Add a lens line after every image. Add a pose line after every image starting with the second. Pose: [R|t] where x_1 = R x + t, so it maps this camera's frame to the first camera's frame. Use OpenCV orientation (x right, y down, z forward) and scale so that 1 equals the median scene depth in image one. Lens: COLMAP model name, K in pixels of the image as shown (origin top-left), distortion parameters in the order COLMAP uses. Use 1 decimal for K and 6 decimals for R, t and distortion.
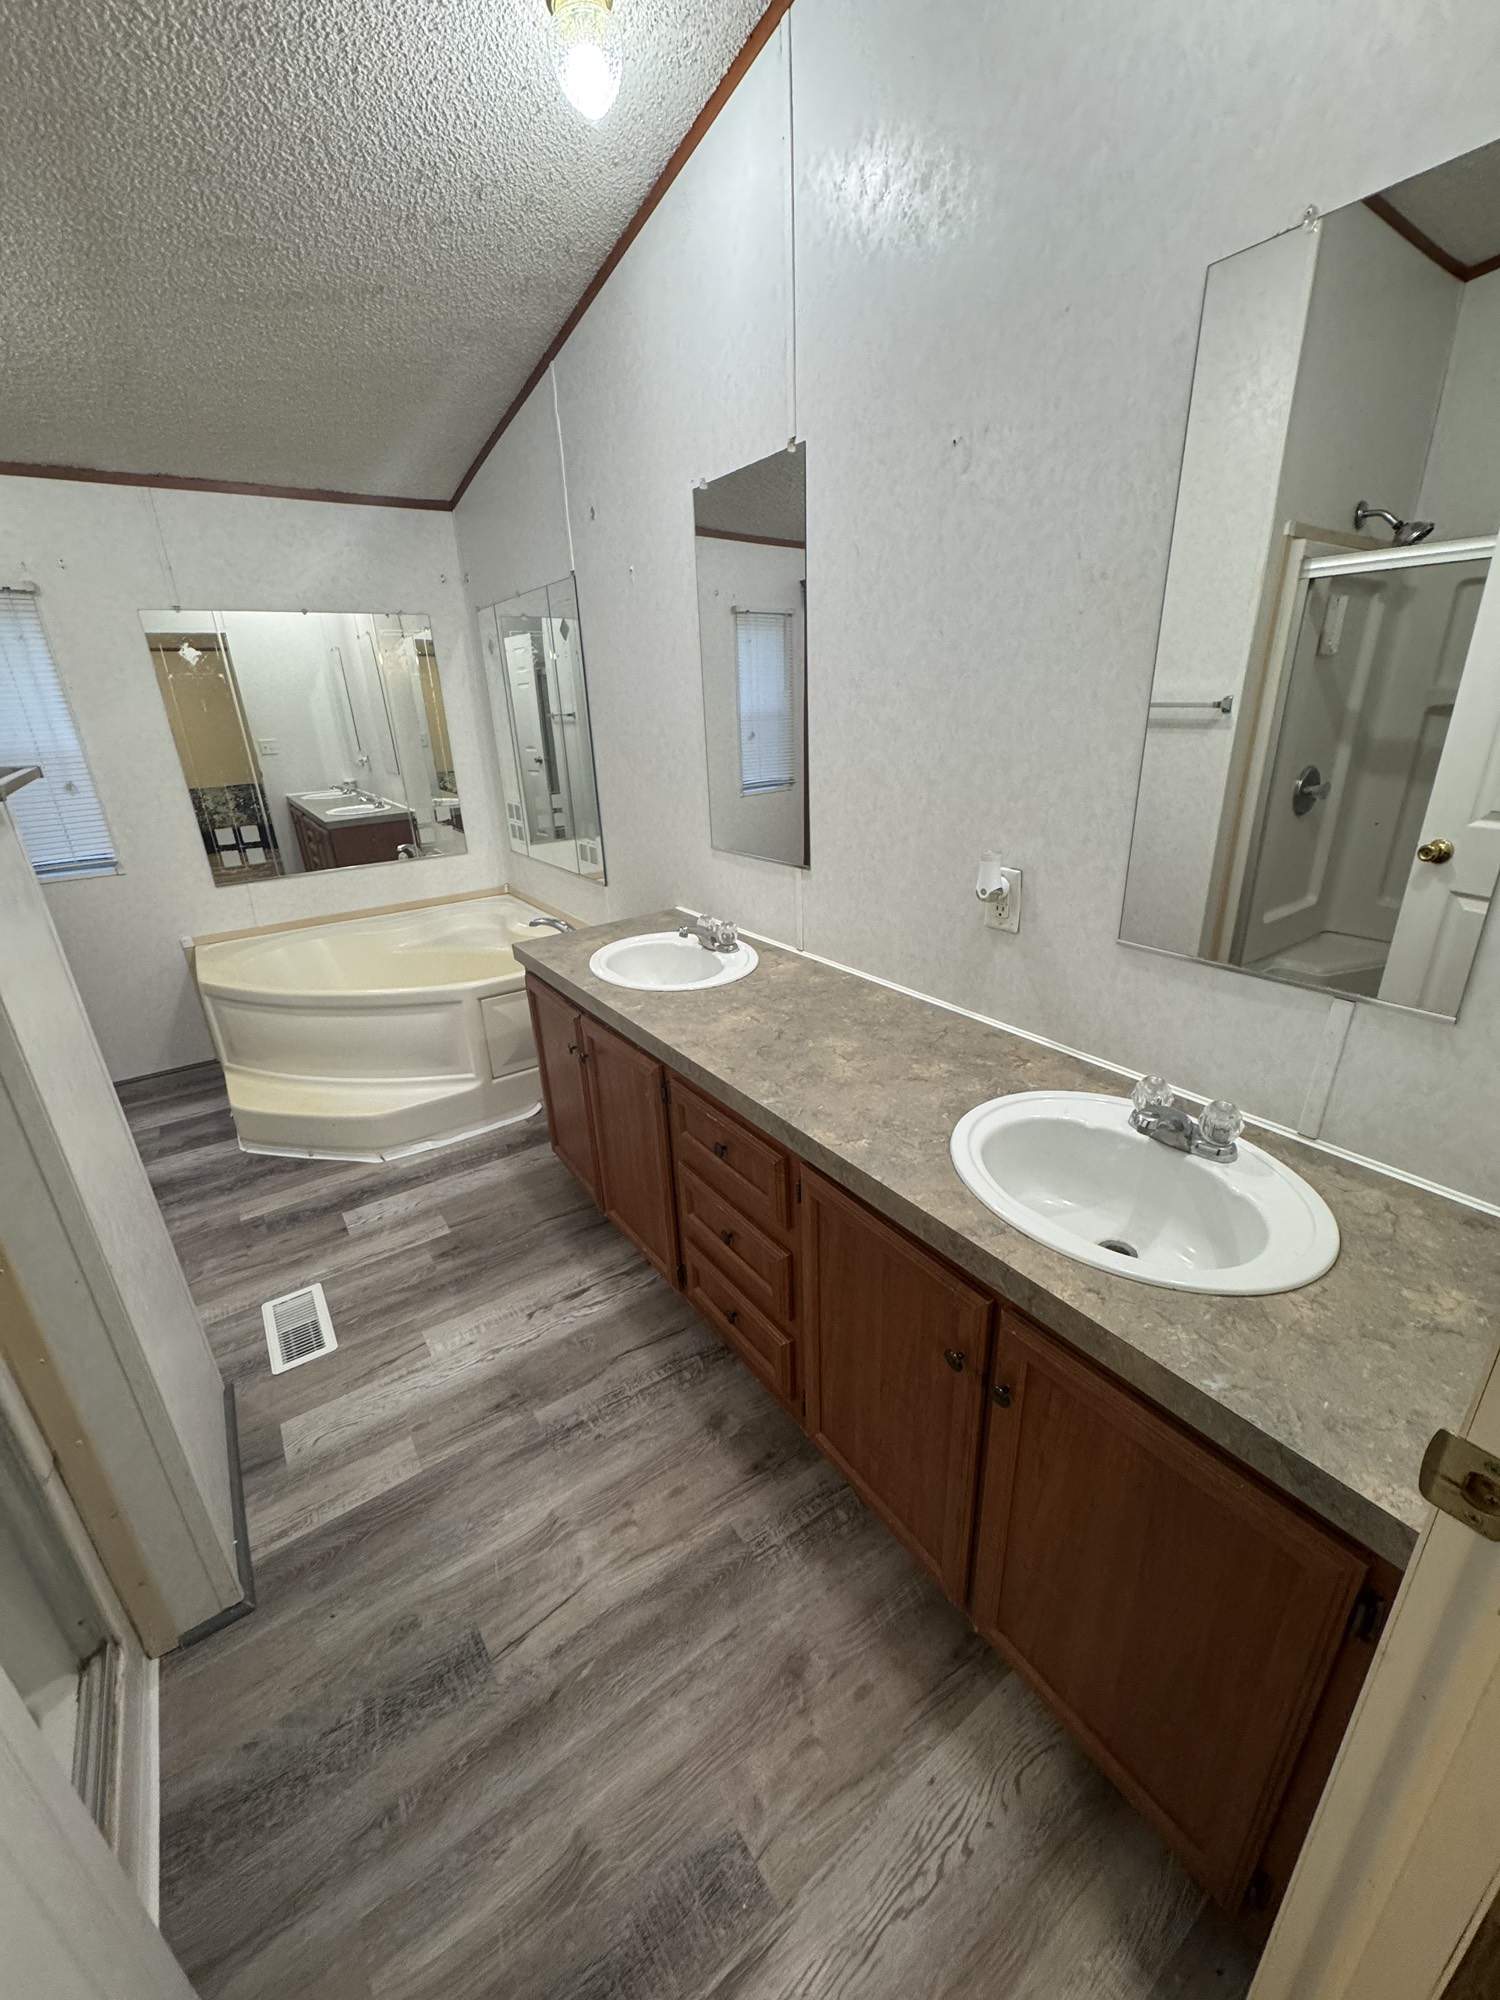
lens RADIAL K [[784.9, 0, 757.4], [0, 784.9, 993.4], [0, 0, 1]] dist [-0.001166, -0.000415]
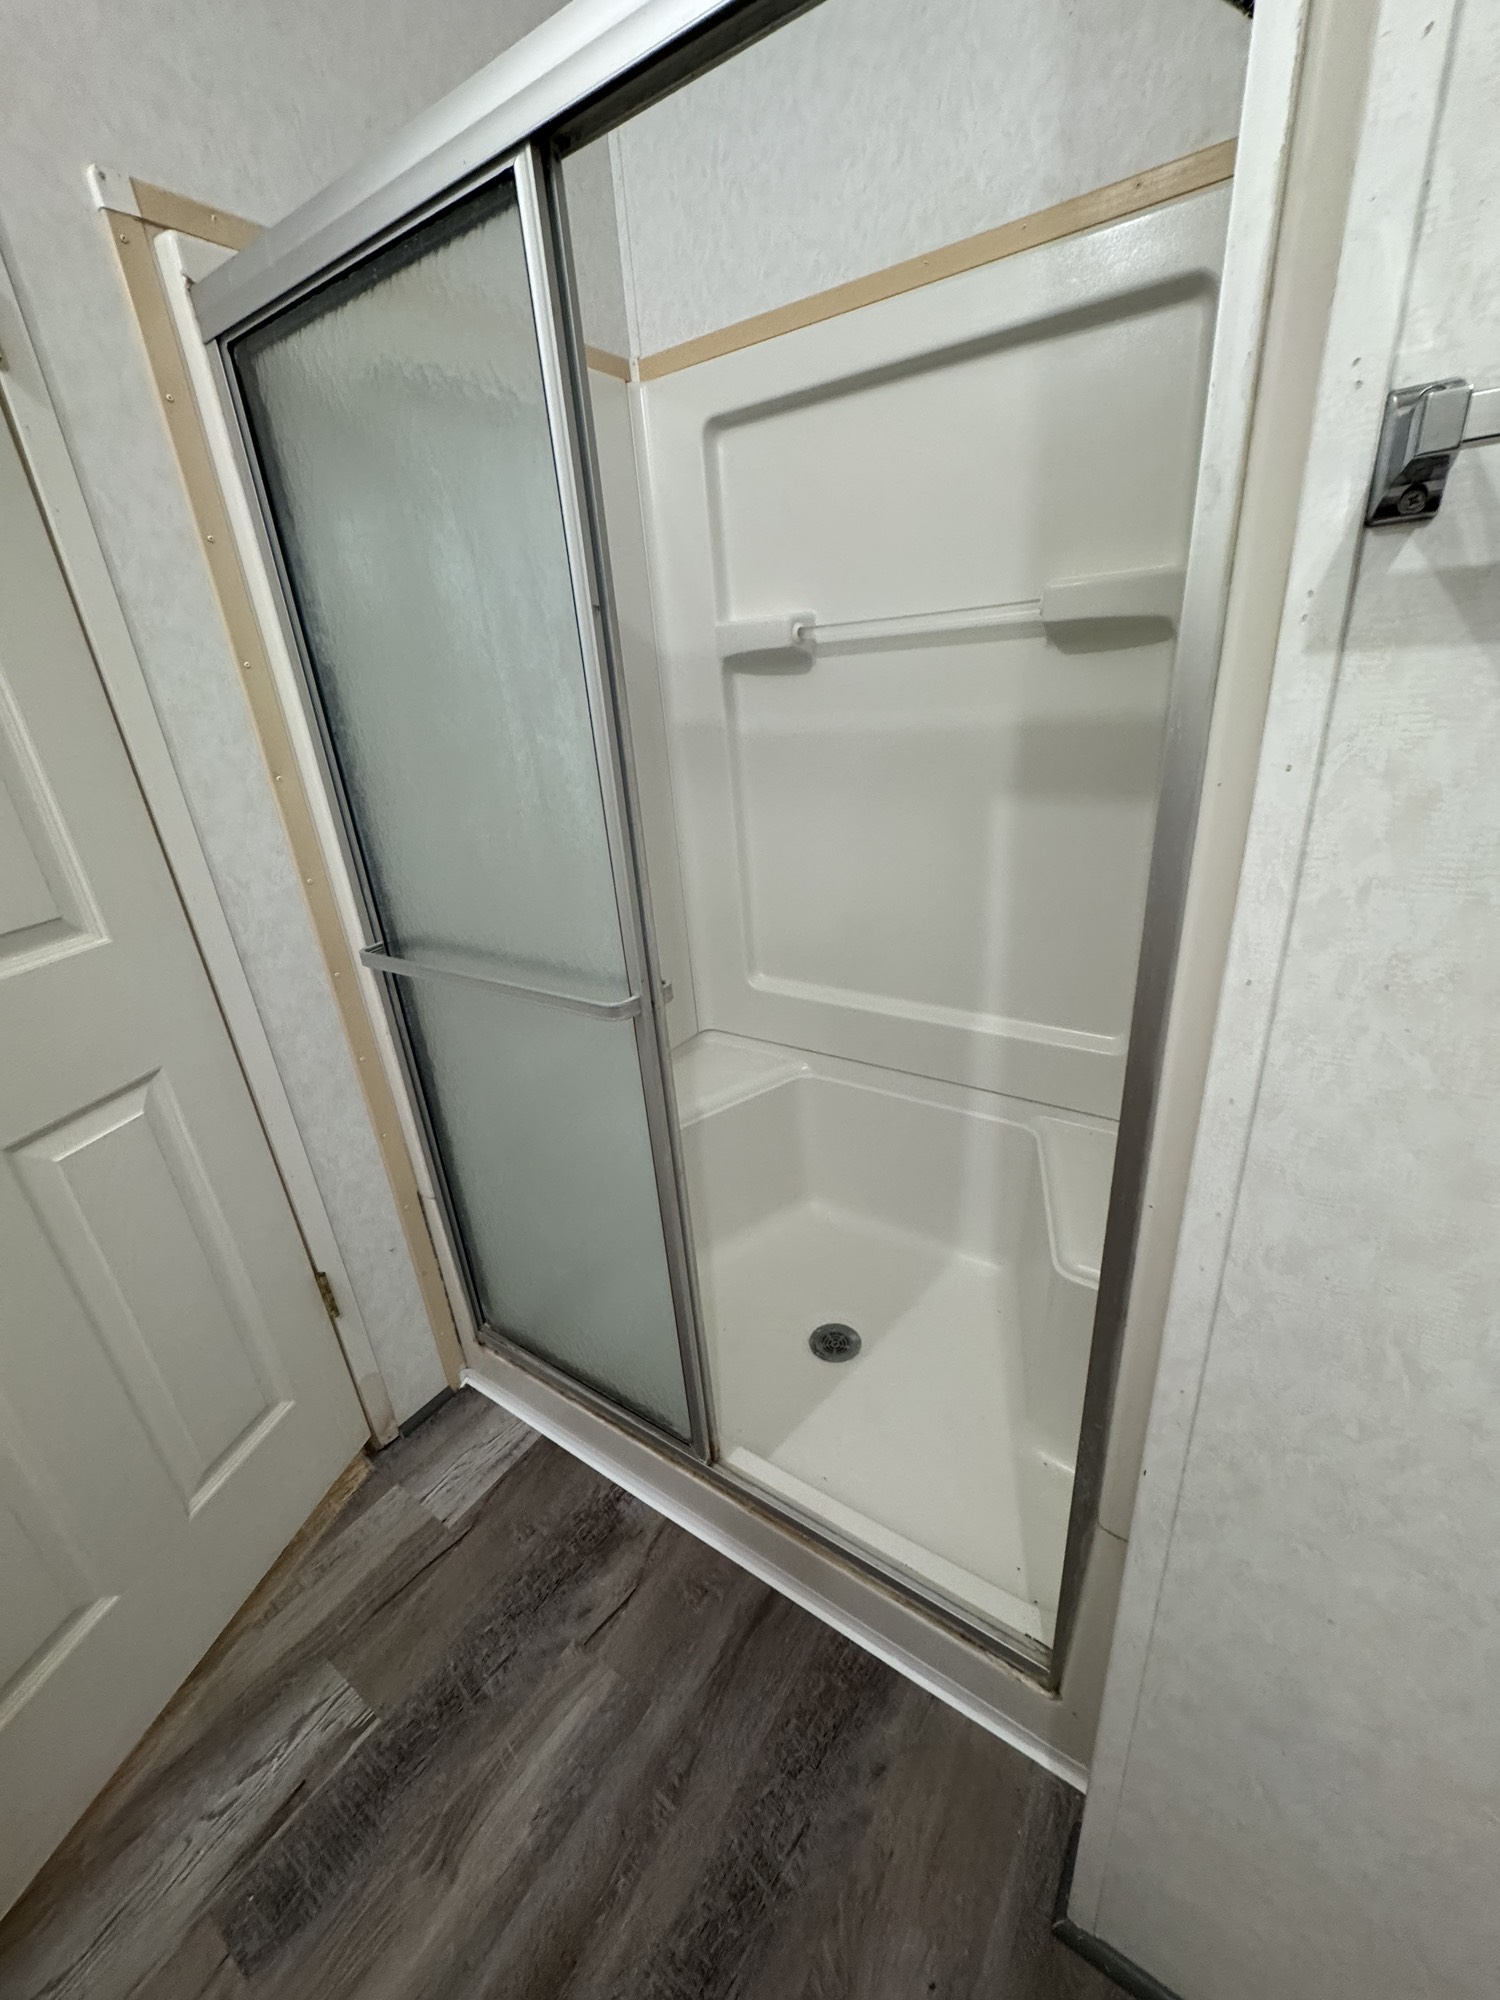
lens RADIAL K [[784.9, 0, 743.7], [0, 784.9, 989.3], [0, 0, 1]] dist [-0.001166, -0.000415]
pose [[-0.930717, 0.228985, -0.285186, -0.492957], [-0.022524, 0.742386, 0.669593, -0.246201], [0.365045, 0.629626, -0.685794, 1.059958]]
